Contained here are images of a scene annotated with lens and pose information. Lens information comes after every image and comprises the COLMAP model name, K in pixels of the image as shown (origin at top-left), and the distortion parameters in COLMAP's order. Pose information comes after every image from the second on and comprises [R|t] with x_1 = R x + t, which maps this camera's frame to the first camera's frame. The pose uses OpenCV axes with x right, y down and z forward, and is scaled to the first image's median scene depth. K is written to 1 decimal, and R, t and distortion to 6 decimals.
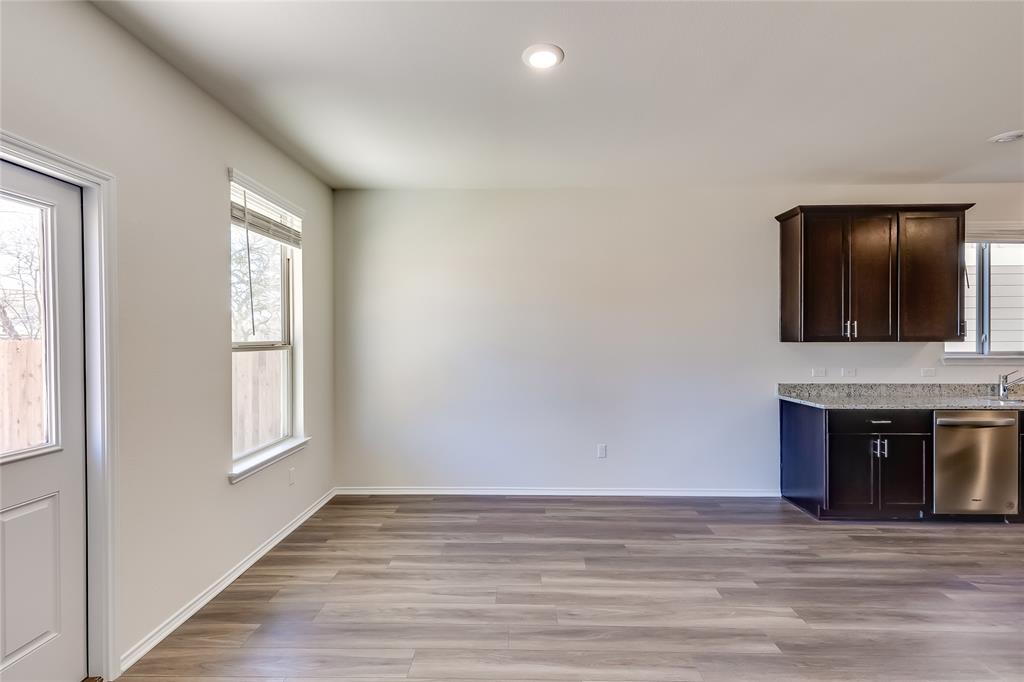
lens RADIAL K [[463.3, 0, 512.0], [0, 463.3, 341.0], [0, 0, 1]] dist [-0.000662, -0.000331]
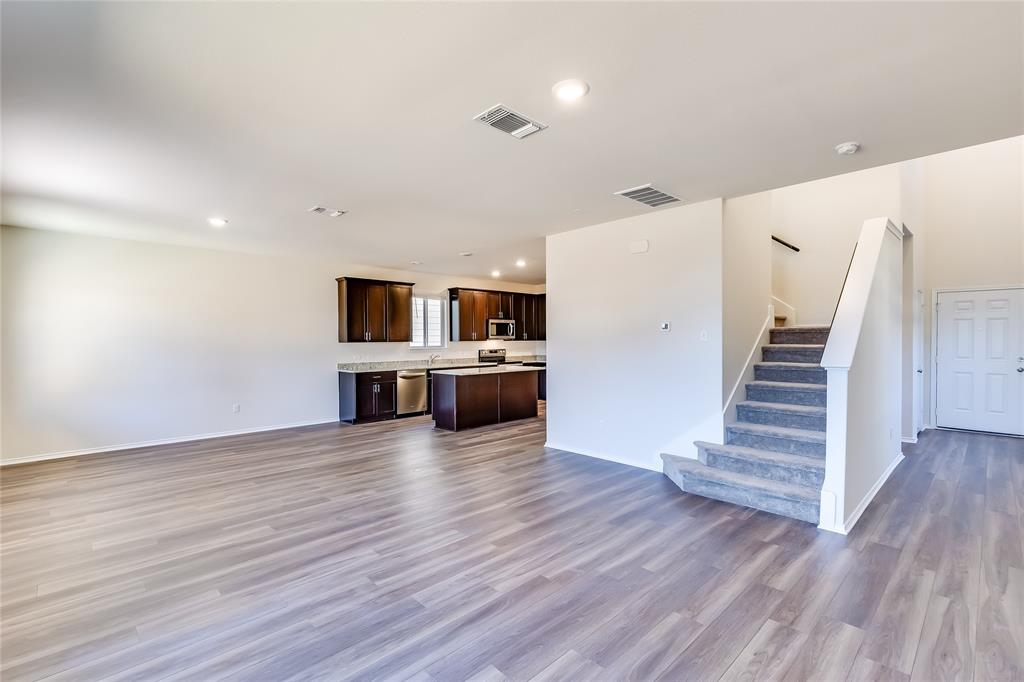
lens RADIAL K [[463.3, 0, 512.0], [0, 463.3, 341.0], [0, 0, 1]] dist [-0.000662, -0.000331]
pose [[0.707202, -0.008314, 0.706963, -0.334638], [0.011175, 0.999937, 0.000581, 0.003338], [-0.706923, 0.007489, 0.707251, -1.054241]]
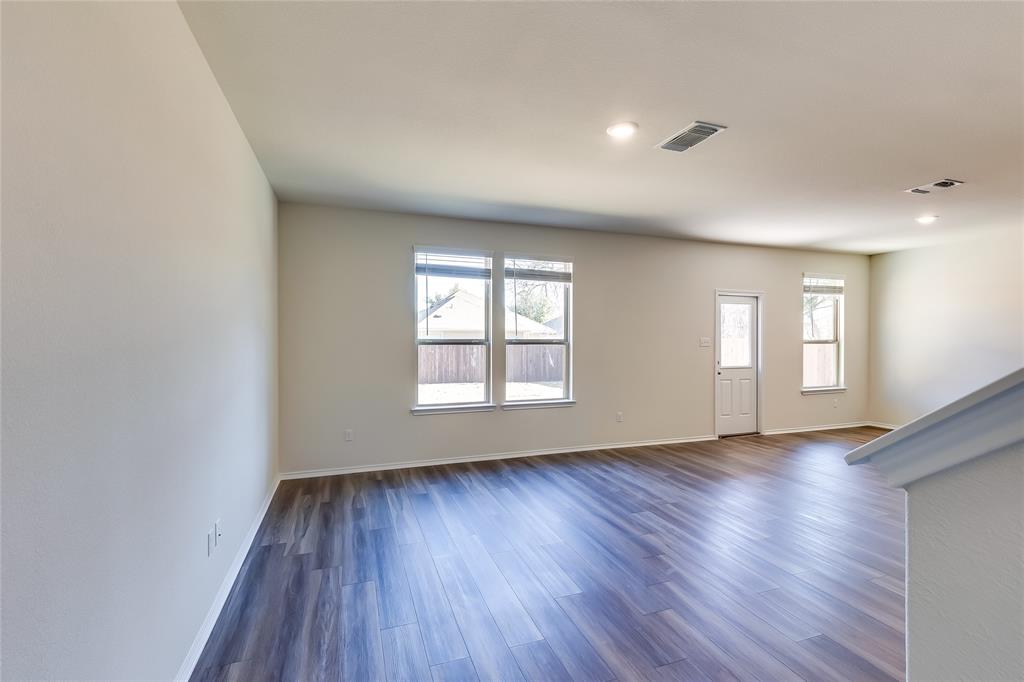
lens RADIAL K [[463.3, 0, 512.0], [0, 463.3, 341.0], [0, 0, 1]] dist [-0.000662, -0.000331]
pose [[0.360804, 0.014450, -0.932530, 0.938449], [-0.008465, 0.999890, 0.012219, -0.007274], [0.932603, 0.003485, 0.360886, -1.114564]]
